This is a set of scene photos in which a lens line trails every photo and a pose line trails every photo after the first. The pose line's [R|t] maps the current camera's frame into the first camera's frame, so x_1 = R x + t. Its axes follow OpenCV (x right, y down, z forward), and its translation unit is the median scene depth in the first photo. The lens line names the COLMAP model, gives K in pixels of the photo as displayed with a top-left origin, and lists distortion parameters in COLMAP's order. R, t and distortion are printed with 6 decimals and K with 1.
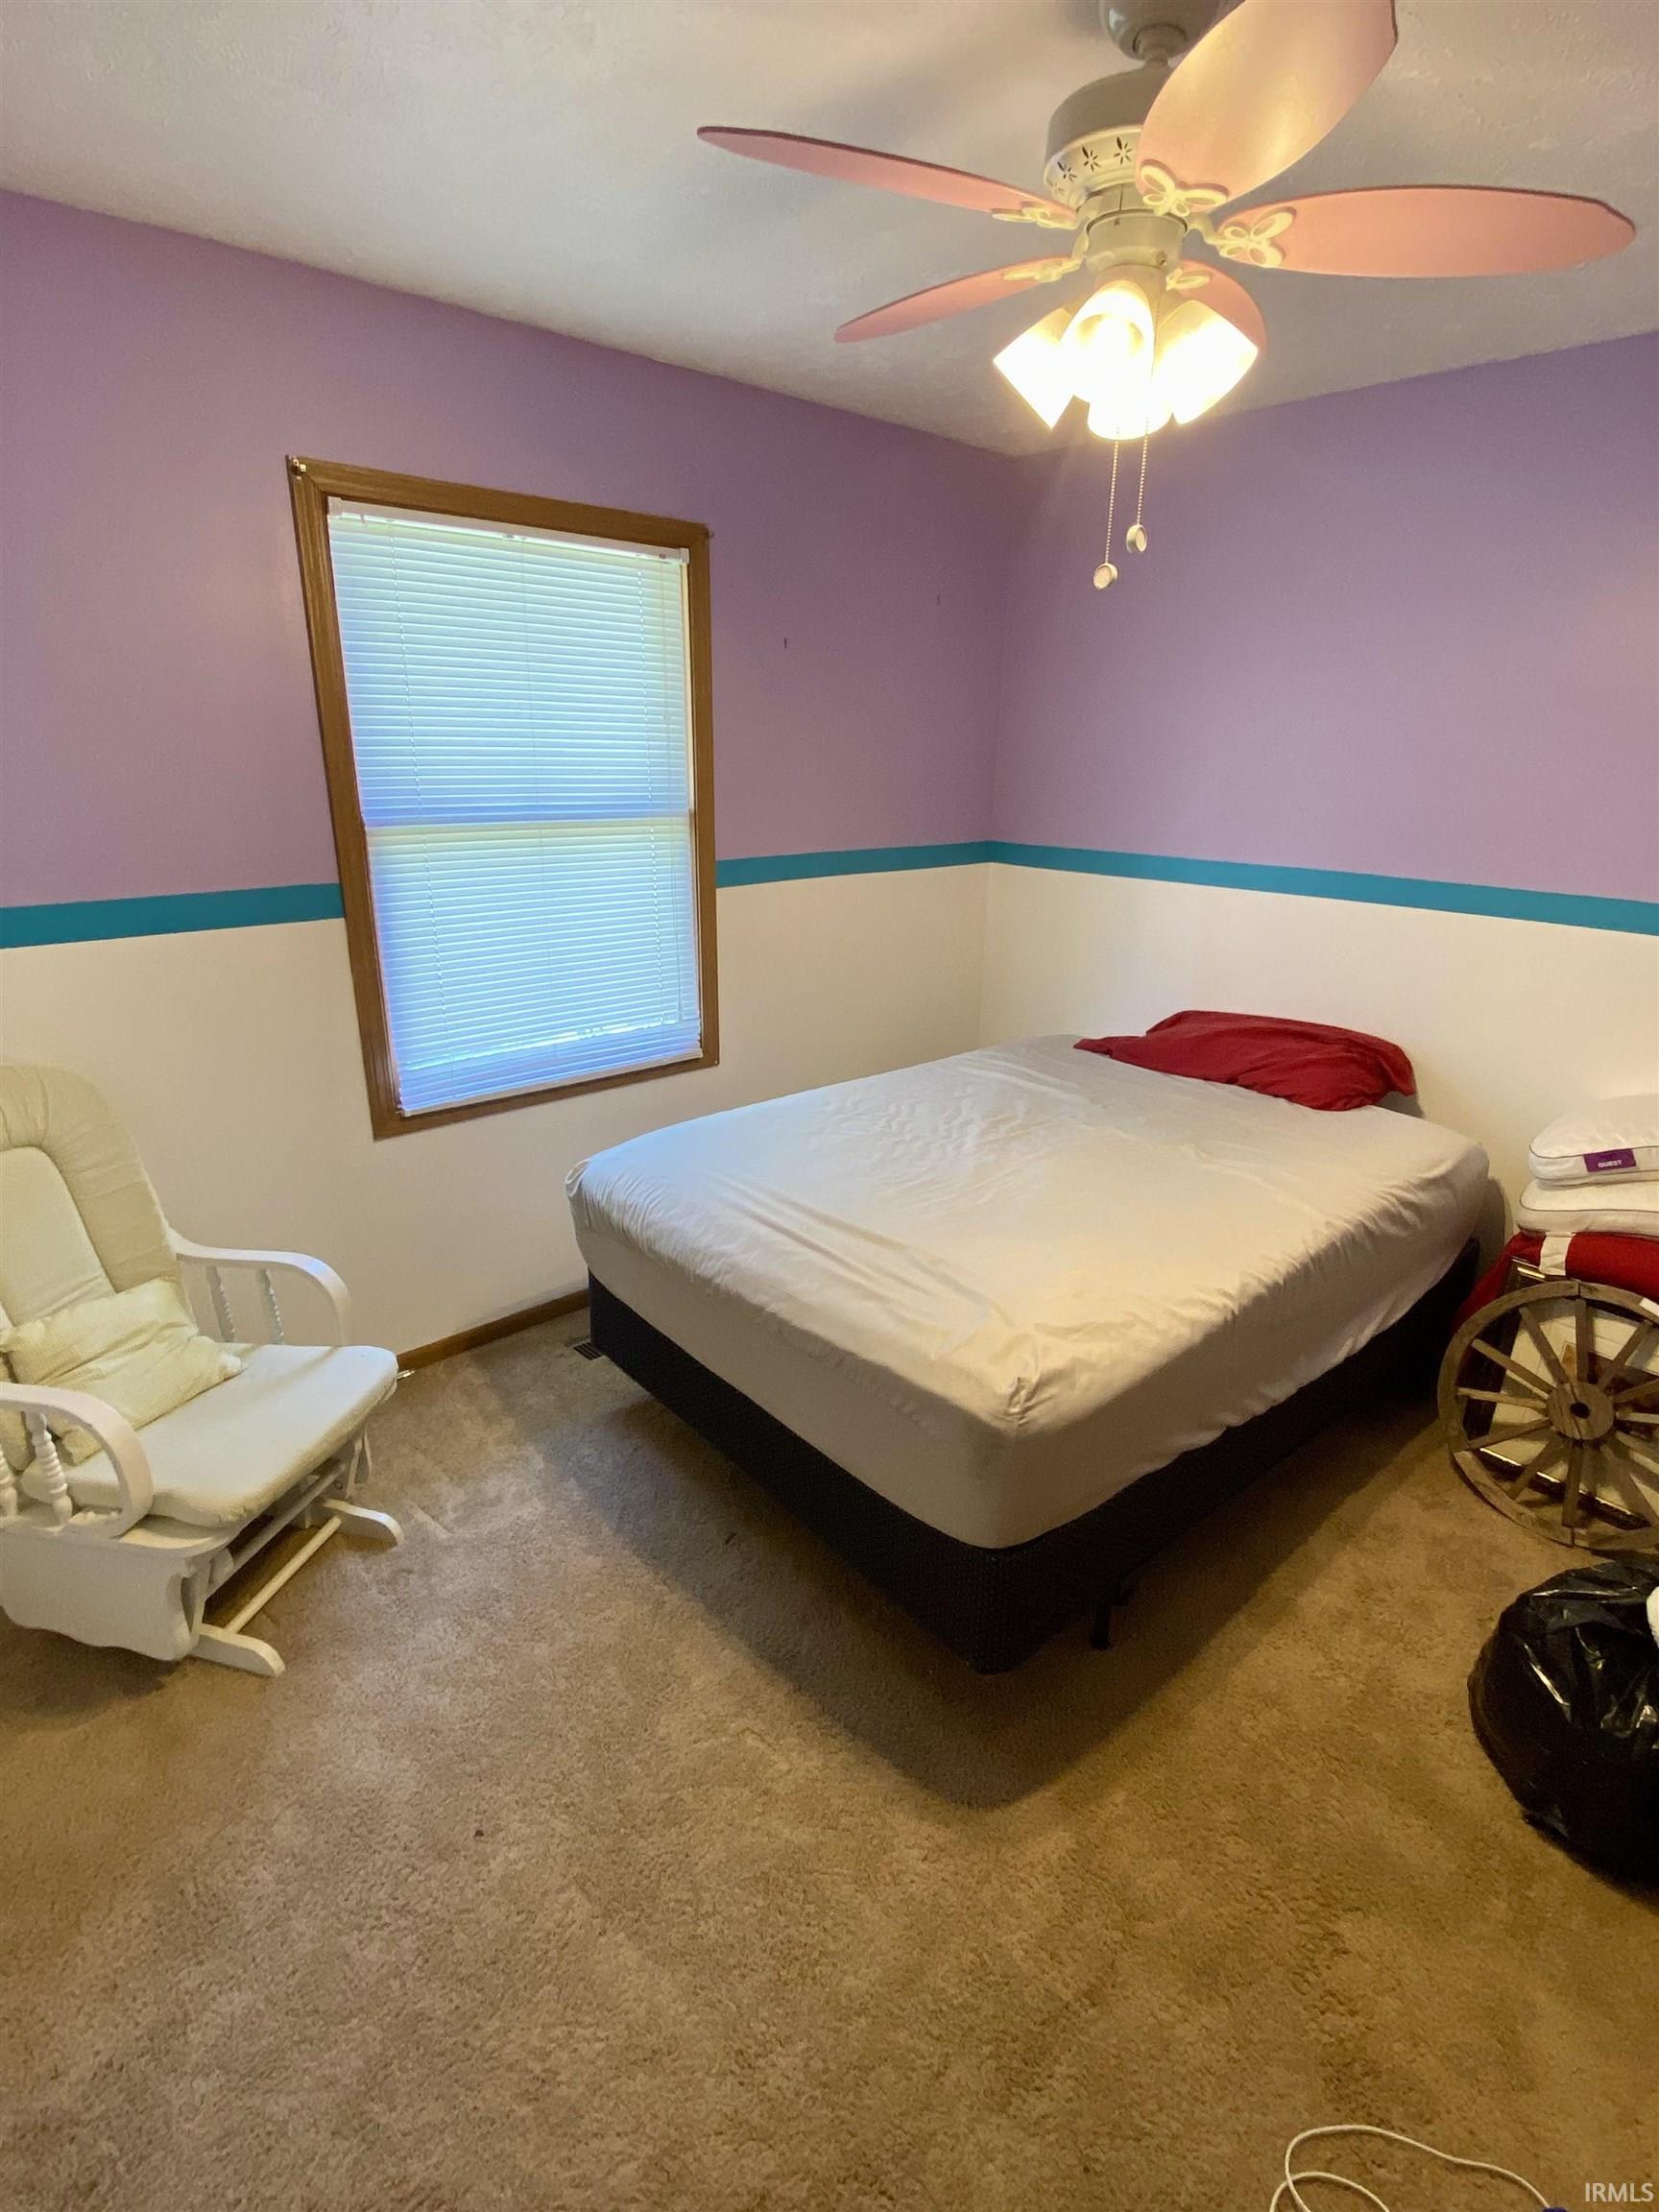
lens RADIAL K [[1074.1, 0, 829.5], [0, 1074.1, 1106.0], [0, 0, 1]] dist [0.002144, -0.000011]
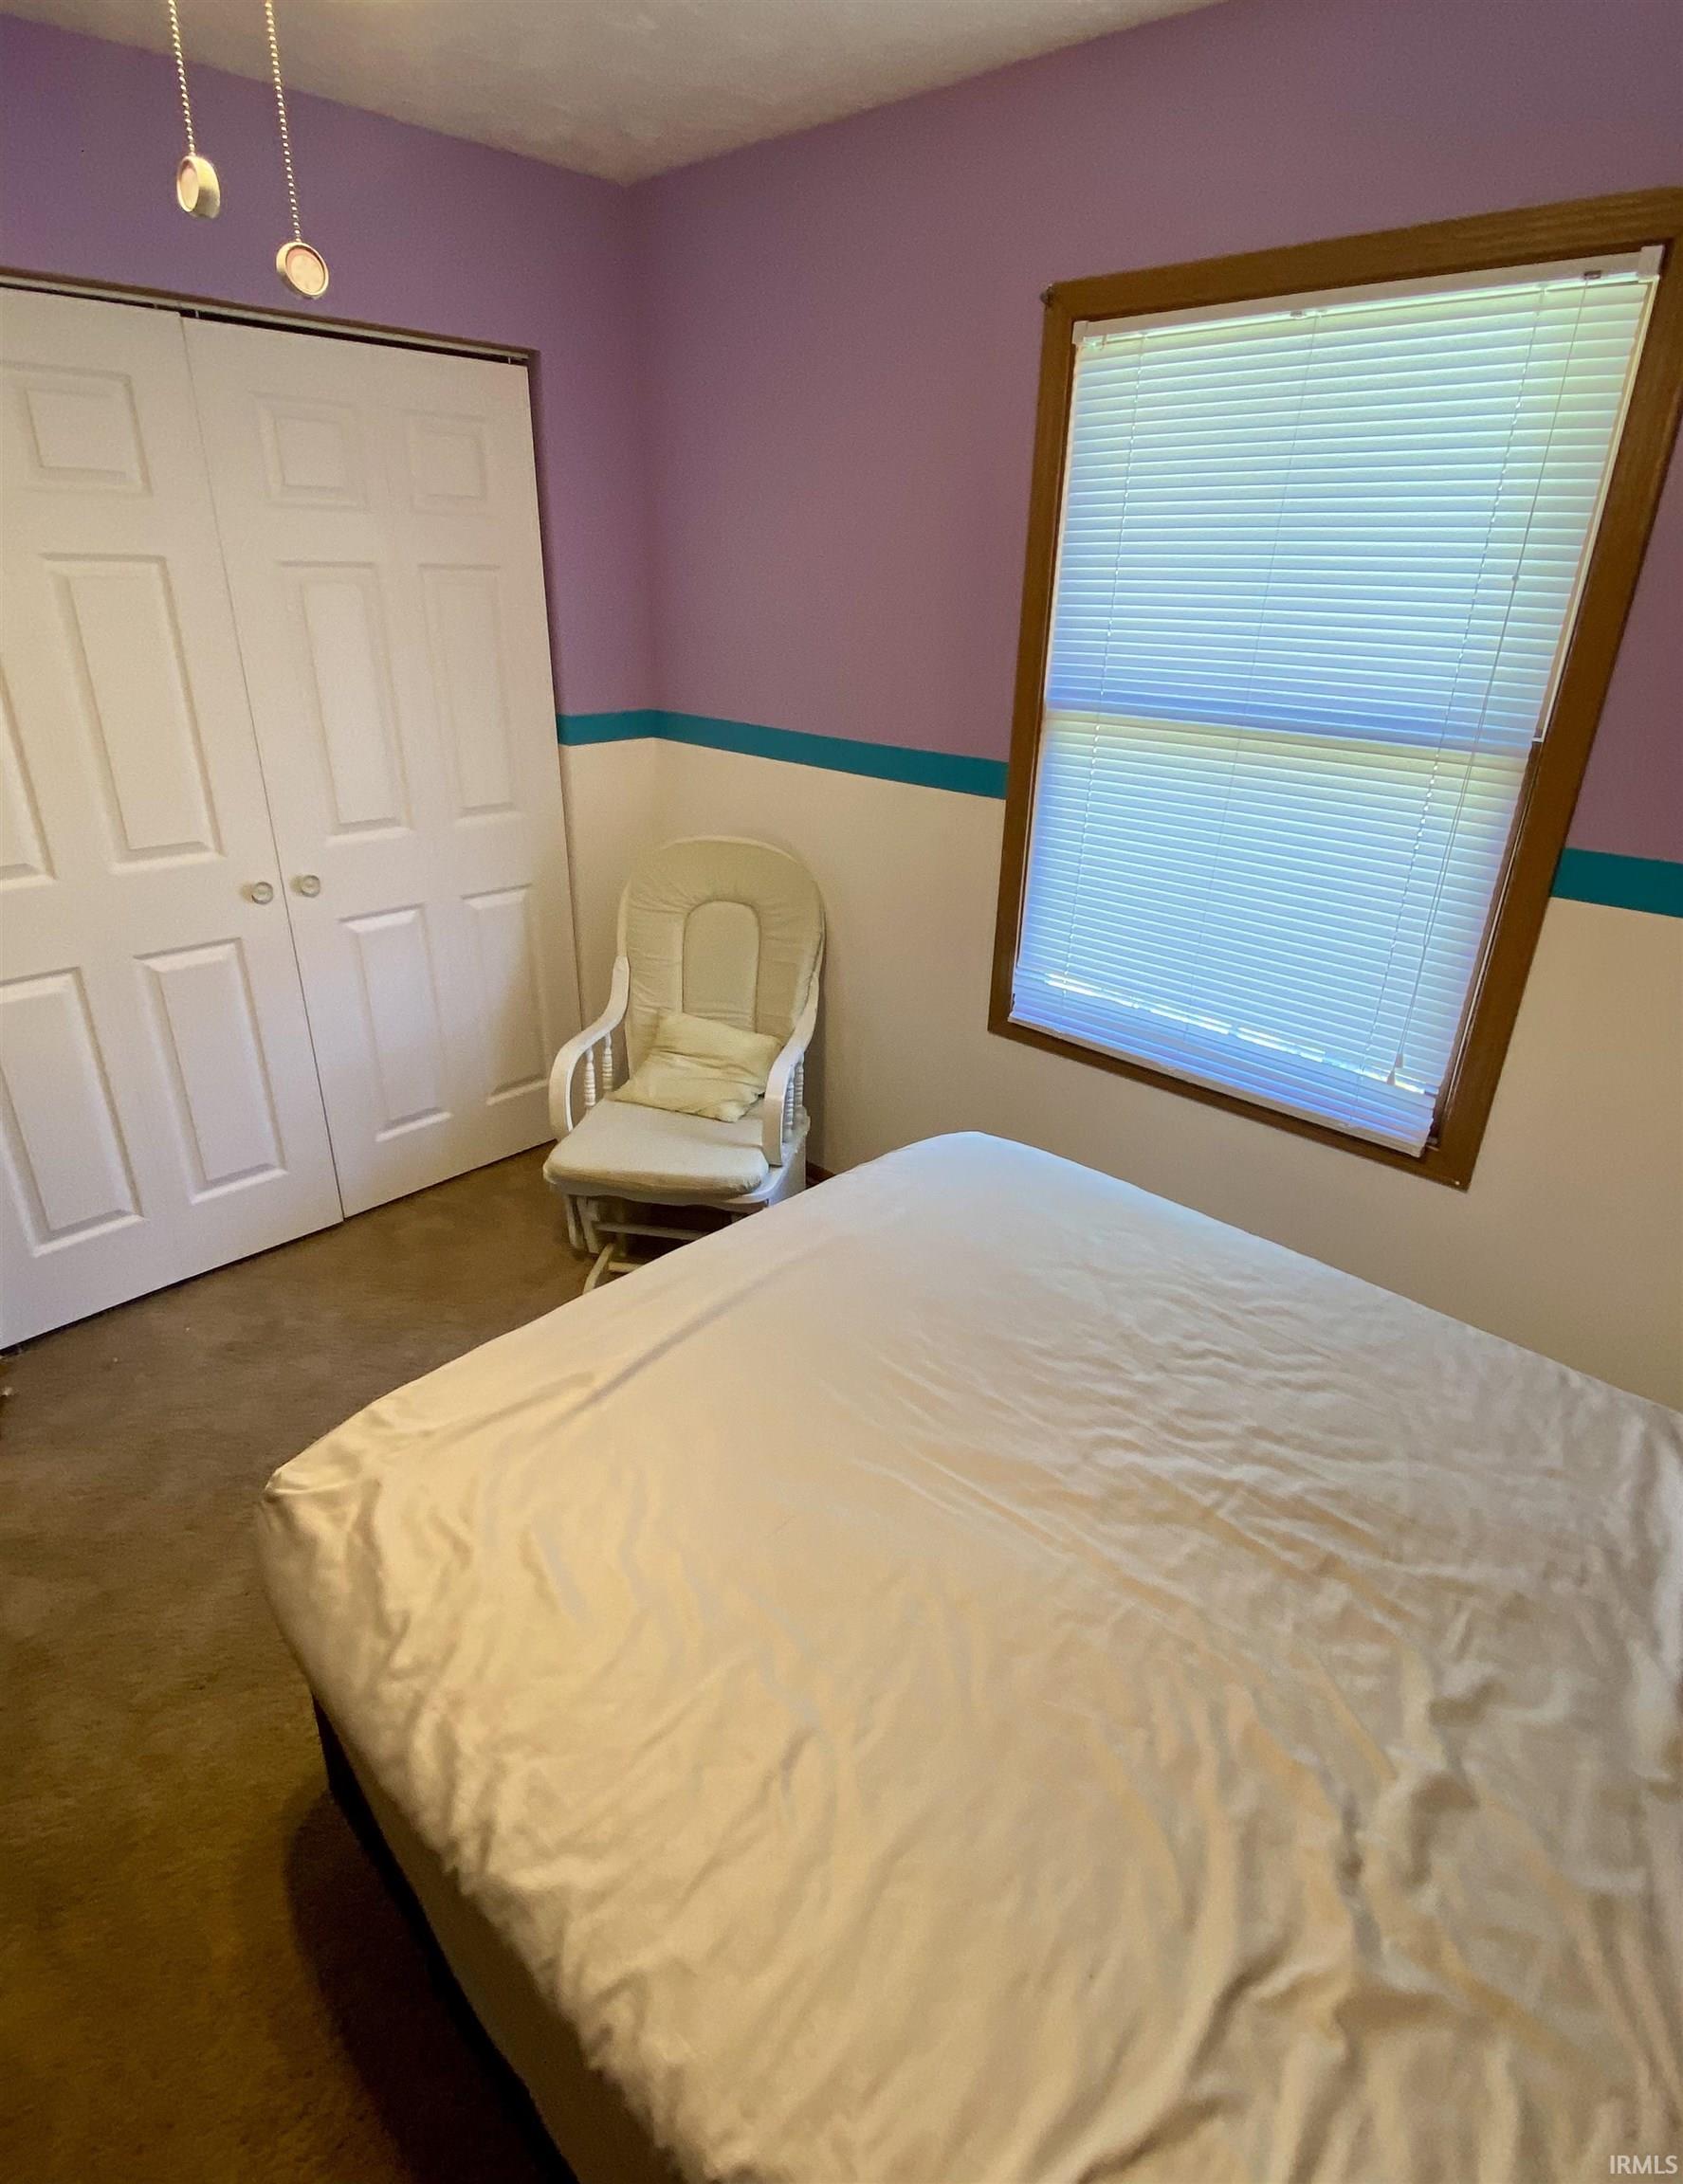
lens RADIAL K [[1104.5, 0, 836.3], [0, 1104.5, 1045.9], [0, 0, 1]] dist [0.032569, -0.038713]
pose [[0.063053, 0.372039, -0.926073, 0.503537], [-0.331246, 0.883119, 0.332230, -0.244445], [0.941435, 0.285810, 0.178920, 0.701791]]
